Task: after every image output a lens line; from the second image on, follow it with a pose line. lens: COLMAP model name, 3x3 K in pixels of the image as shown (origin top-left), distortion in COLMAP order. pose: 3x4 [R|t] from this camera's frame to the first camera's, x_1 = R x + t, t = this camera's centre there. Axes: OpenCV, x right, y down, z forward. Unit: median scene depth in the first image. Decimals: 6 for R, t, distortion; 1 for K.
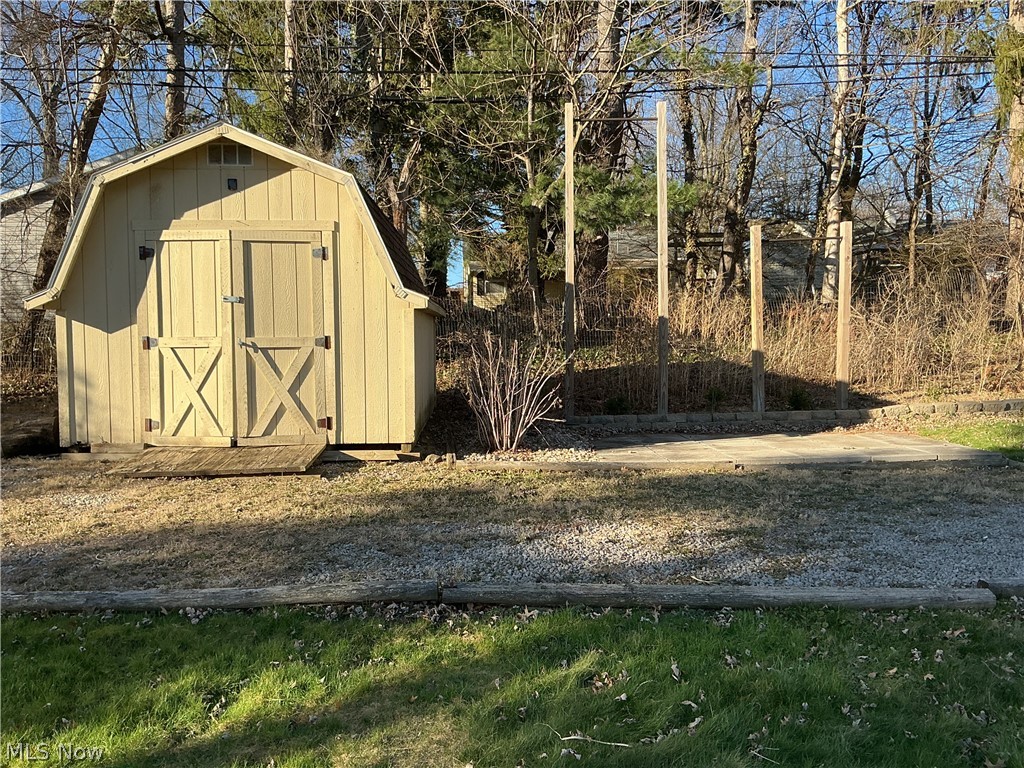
lens RADIAL K [[852.7, 0, 512.0], [0, 852.7, 384.0], [0, 0, 1]] dist [0.138234, -0.285051]
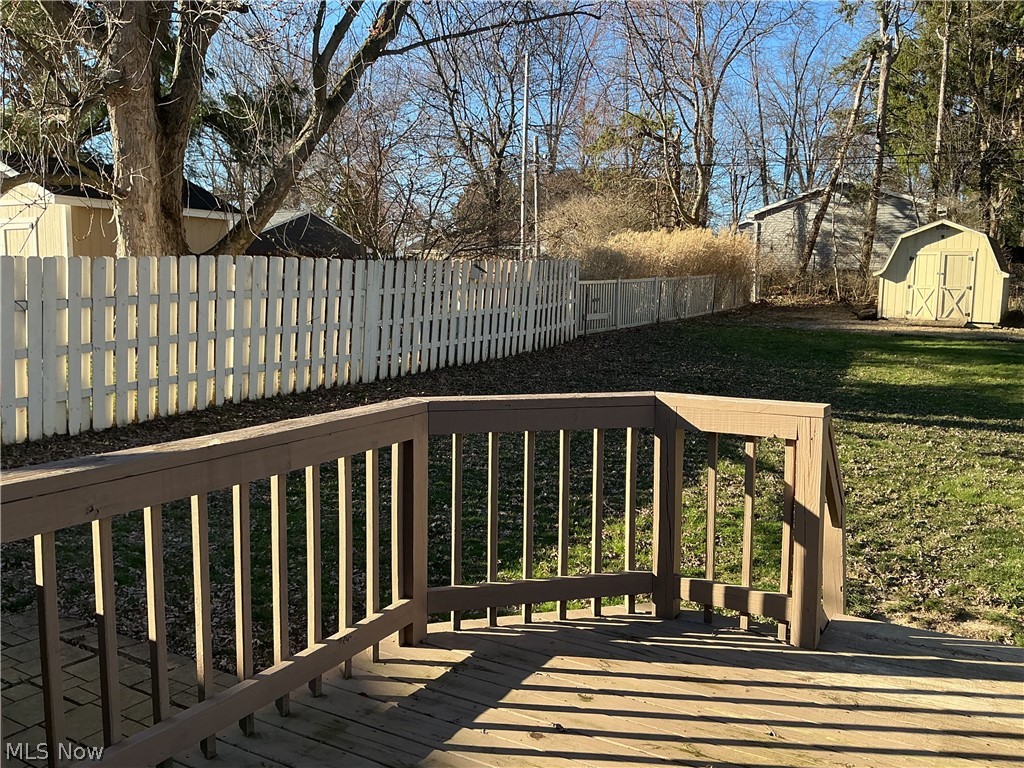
lens RADIAL K [[852.7, 0, 512.0], [0, 852.7, 384.0], [0, 0, 1]] dist [0.138234, -0.285051]
pose [[0.824092, 0.089490, -0.559342, 0.194645], [-0.046517, 0.994798, 0.090623, 0.088356], [0.564542, -0.048663, 0.823968, -2.490395]]
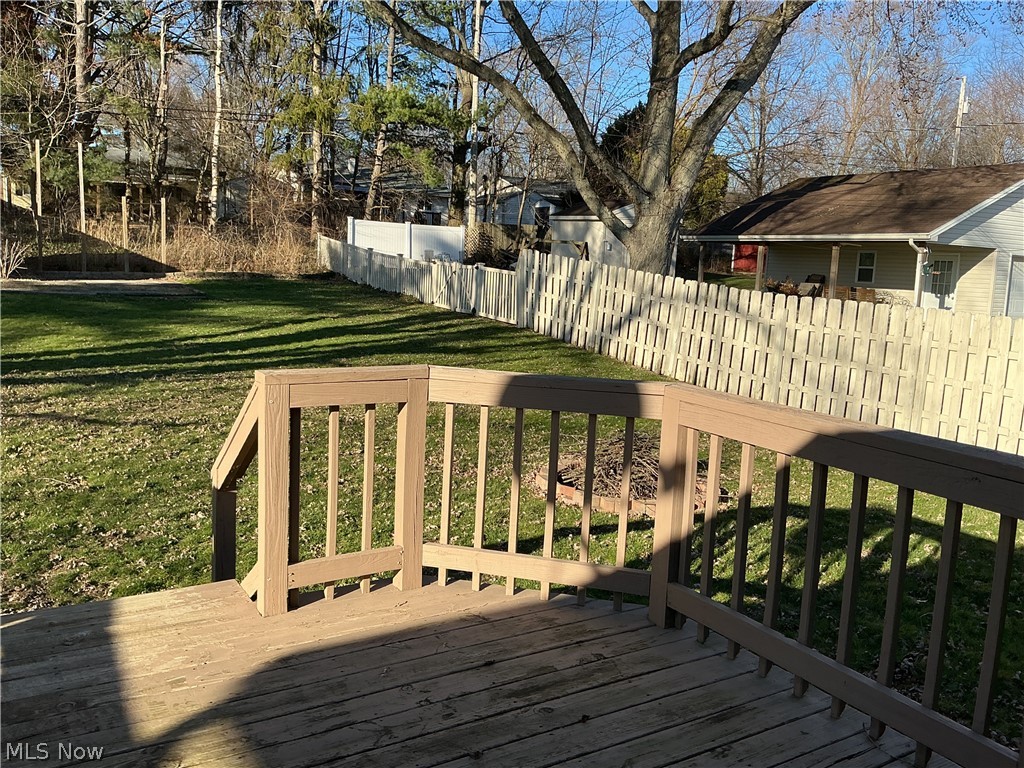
lens RADIAL K [[852.7, 0, 512.0], [0, 852.7, 384.0], [0, 0, 1]] dist [0.138234, -0.285051]
pose [[0.895769, -0.014384, 0.444288, 0.236415], [-0.034247, 0.994273, 0.101237, 0.084430], [-0.443200, -0.105900, 0.890146, -2.461926]]
